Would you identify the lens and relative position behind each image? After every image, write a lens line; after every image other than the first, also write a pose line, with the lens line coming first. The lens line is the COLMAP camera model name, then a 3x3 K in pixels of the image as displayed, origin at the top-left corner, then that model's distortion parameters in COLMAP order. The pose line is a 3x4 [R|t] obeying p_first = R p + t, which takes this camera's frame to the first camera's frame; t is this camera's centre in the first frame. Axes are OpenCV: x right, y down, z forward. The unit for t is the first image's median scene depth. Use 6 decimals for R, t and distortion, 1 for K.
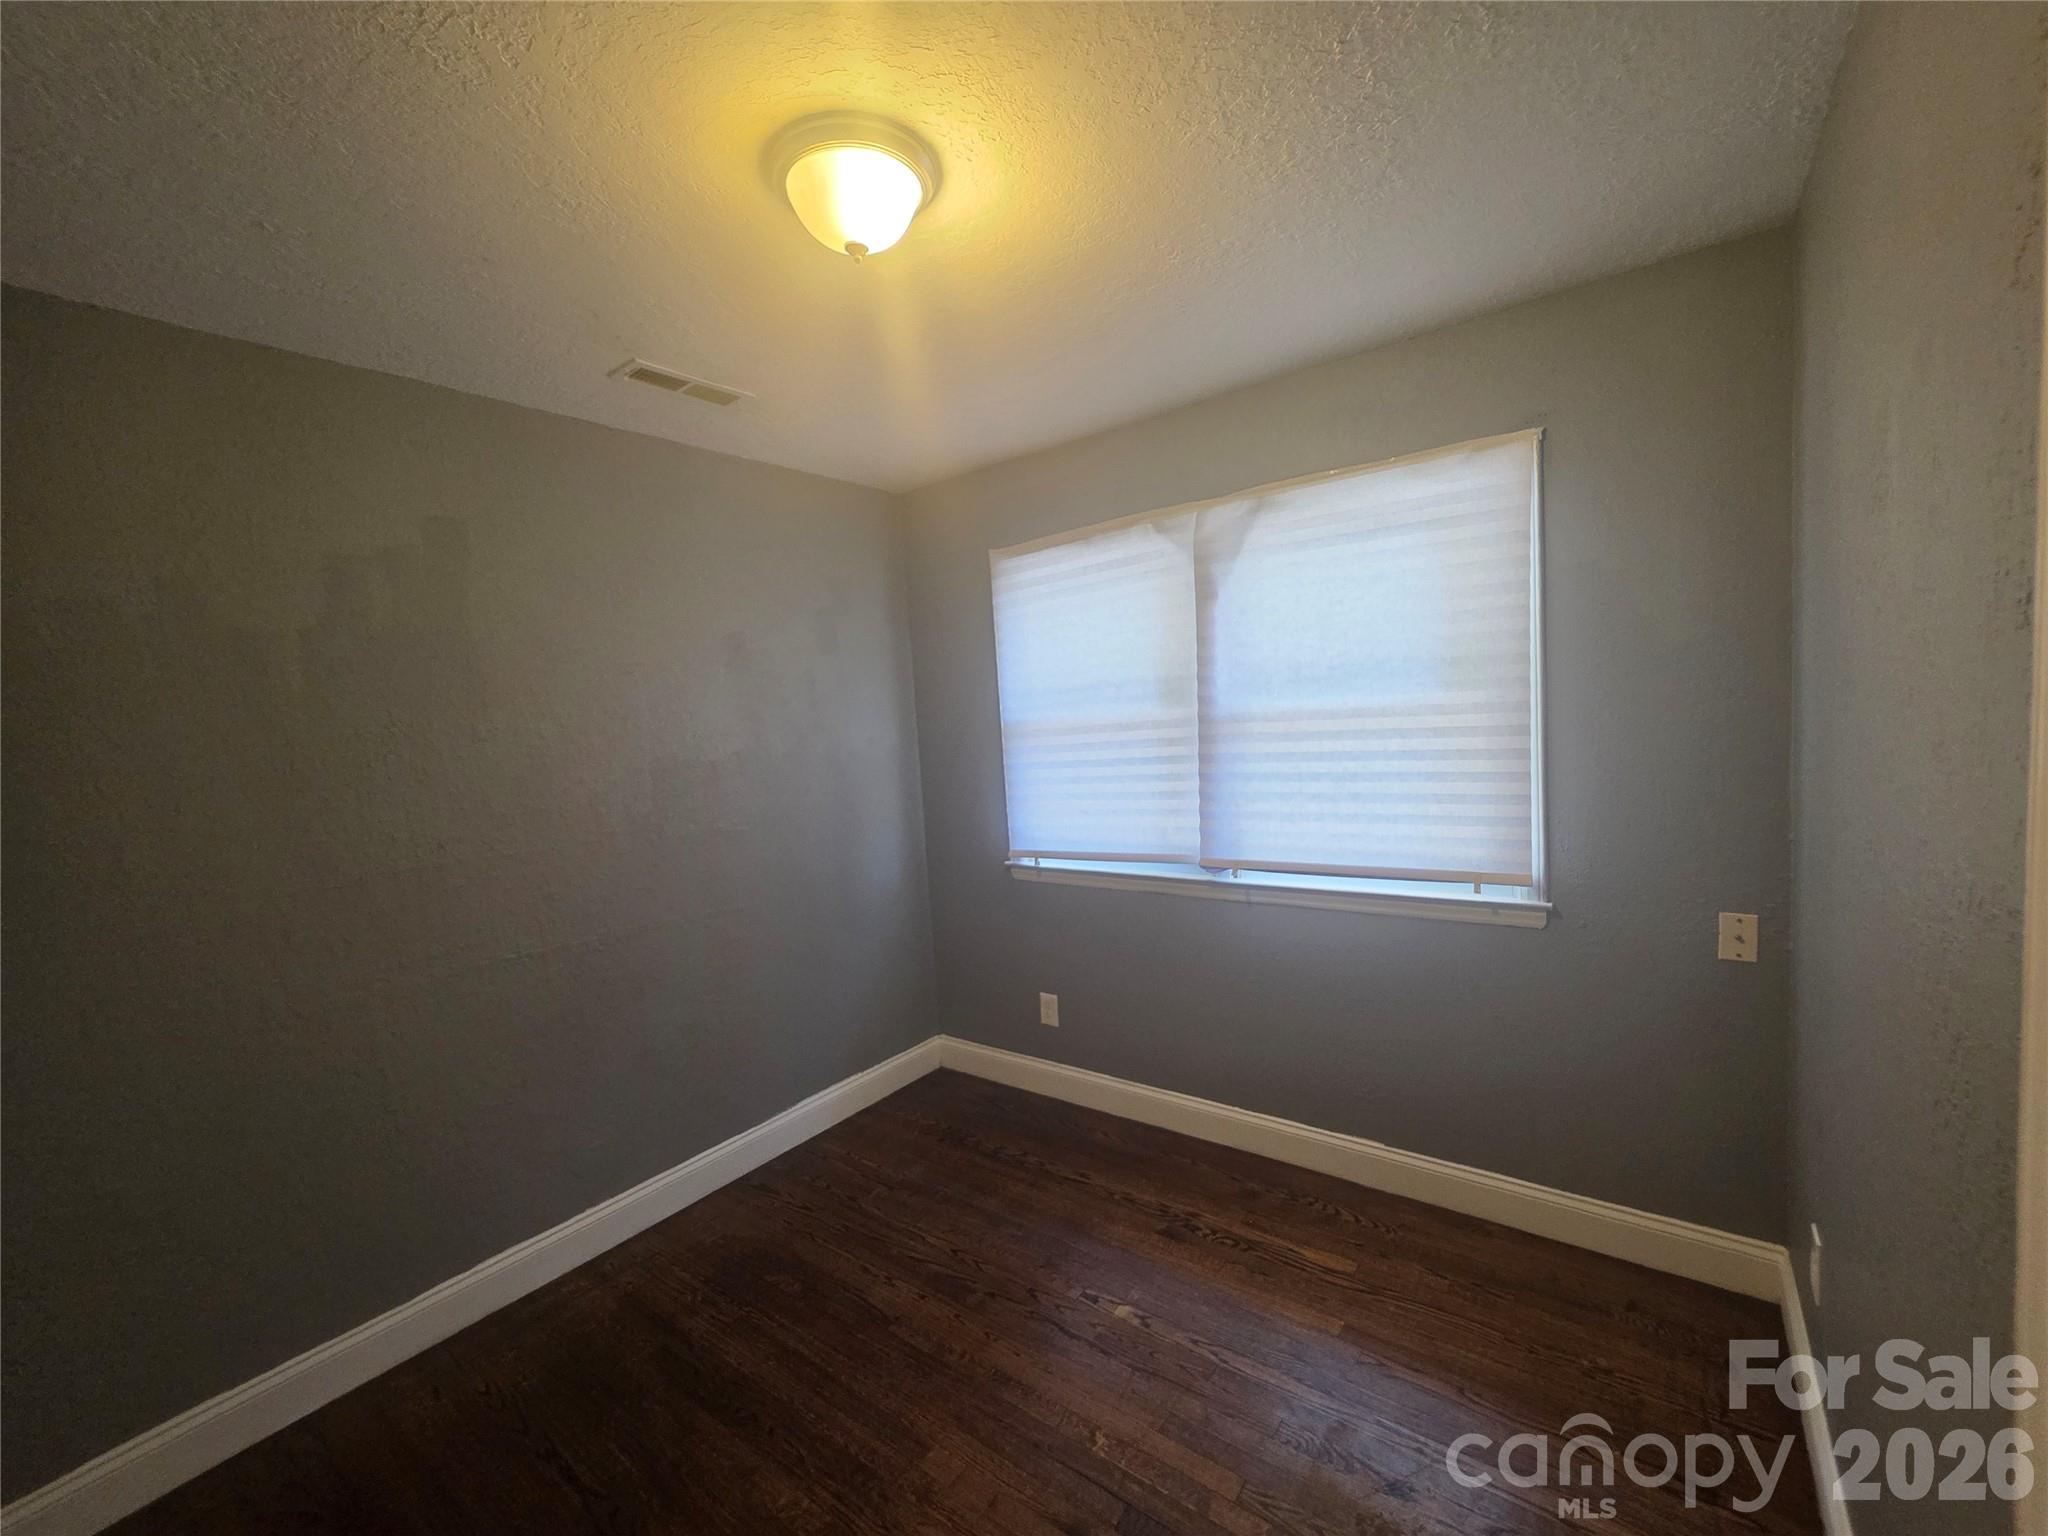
lens RADIAL K [[825.7, 0, 1019.3], [0, 825.7, 767.5], [0, 0, 1]] dist [-0.001338, -0.000354]
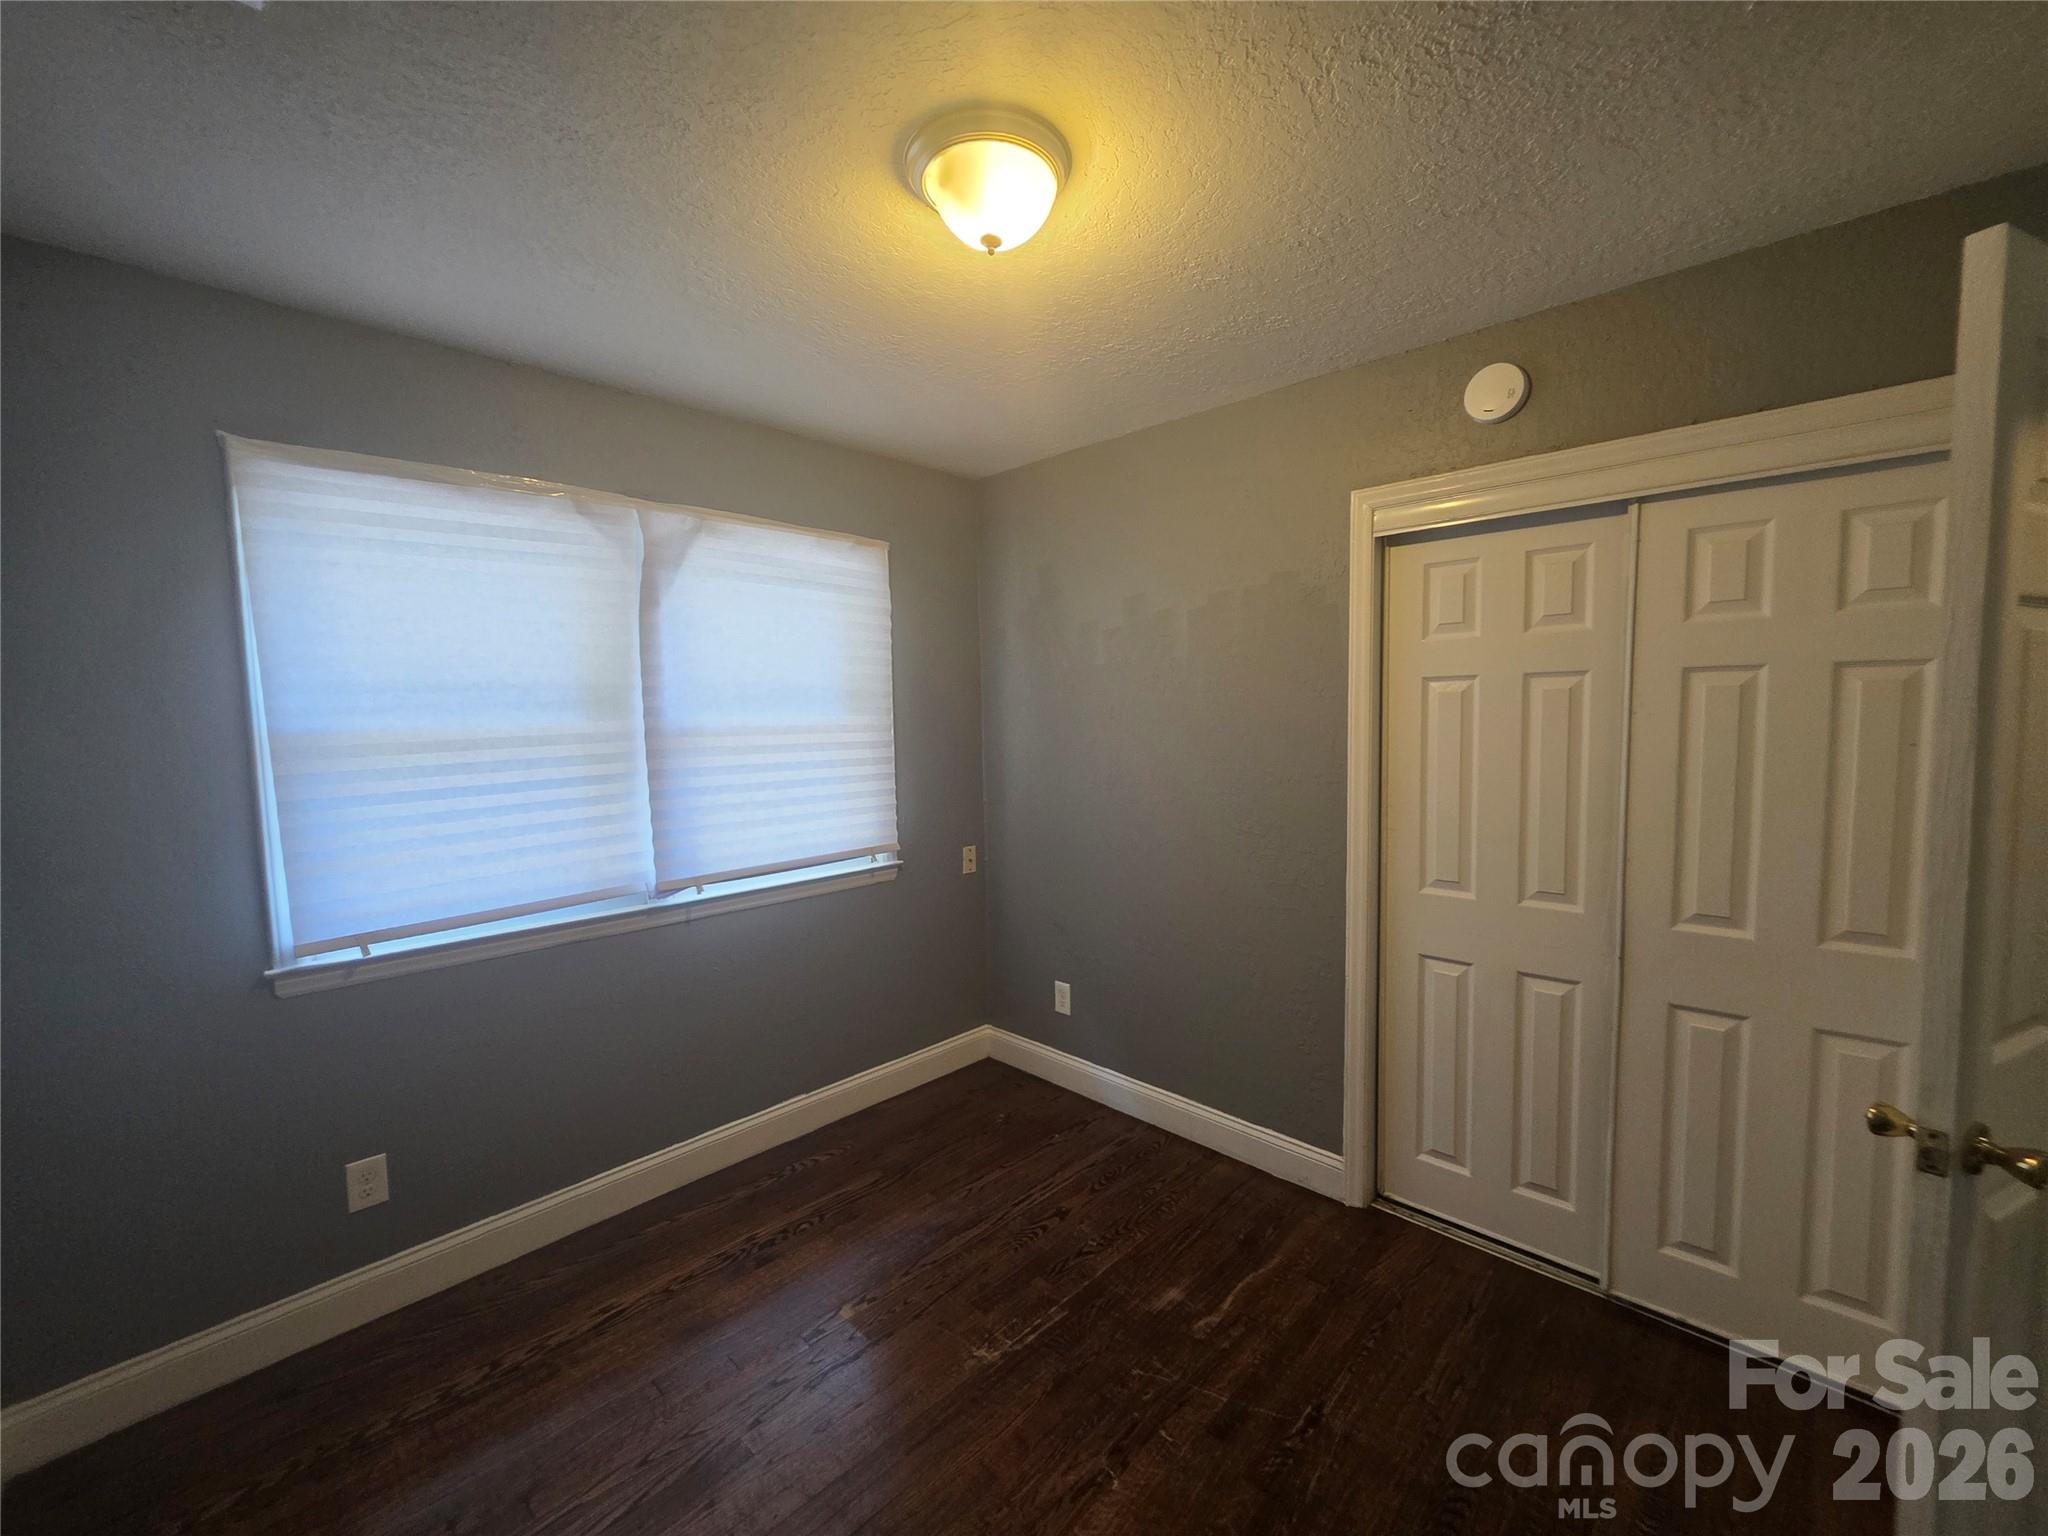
lens RADIAL K [[825.7, 0, 1021.2], [0, 825.7, 761.4], [0, 0, 1]] dist [-0.001338, -0.000354]
pose [[0.115541, -0.001326, 0.993302, -0.678653], [0.070886, 0.997460, -0.006914, 0.009839], [-0.990770, 0.071210, 0.115341, 0.503129]]
